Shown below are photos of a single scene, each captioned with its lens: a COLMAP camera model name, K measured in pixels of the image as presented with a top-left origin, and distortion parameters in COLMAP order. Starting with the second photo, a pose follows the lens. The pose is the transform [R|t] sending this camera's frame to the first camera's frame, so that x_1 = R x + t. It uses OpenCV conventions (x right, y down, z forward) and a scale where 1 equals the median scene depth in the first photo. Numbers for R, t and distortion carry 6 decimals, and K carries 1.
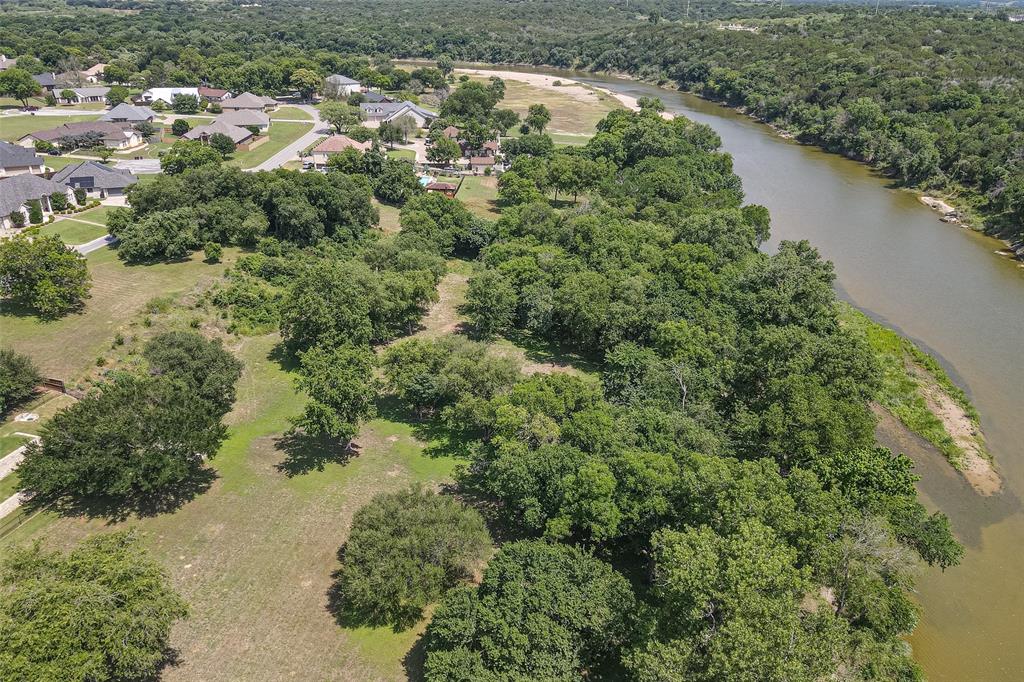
lens RADIAL K [[434.0, 0, 505.2], [0, 434.0, 341.5], [0, 0, 1]] dist [0.004274, 0.001666]
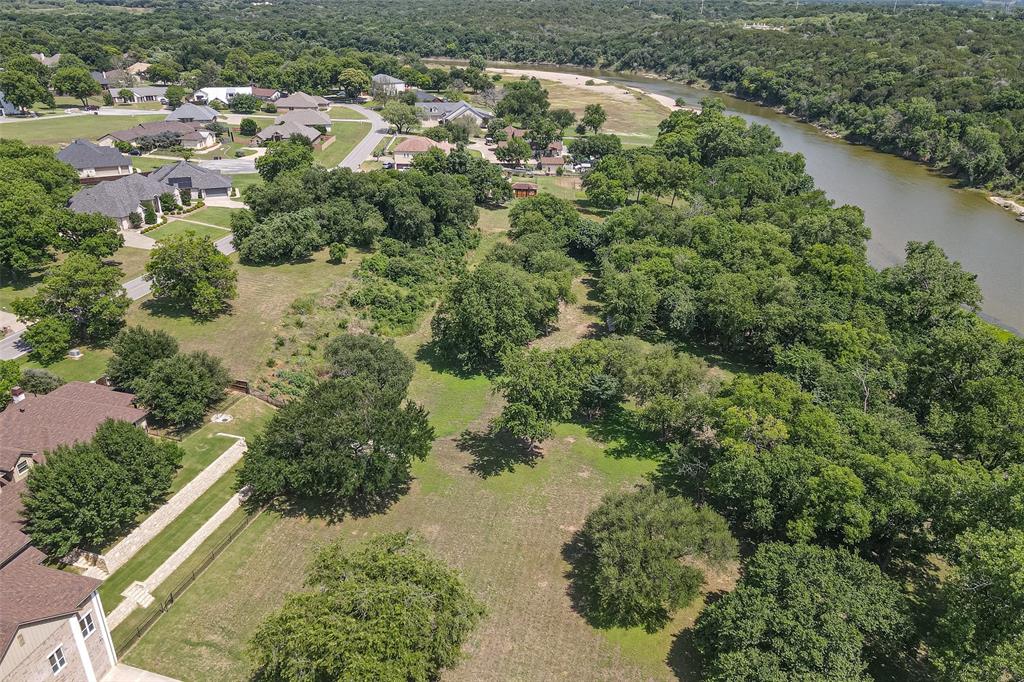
lens RADIAL K [[434.0, 0, 520.0], [0, 434.0, 339.3], [0, 0, 1]] dist [0.004274, 0.001666]
pose [[0.999999, 0.000500, 0.001563, -0.211140], [-0.000498, 0.999999, -0.001236, -0.004111], [-0.001564, 0.001235, 0.999998, -0.003254]]
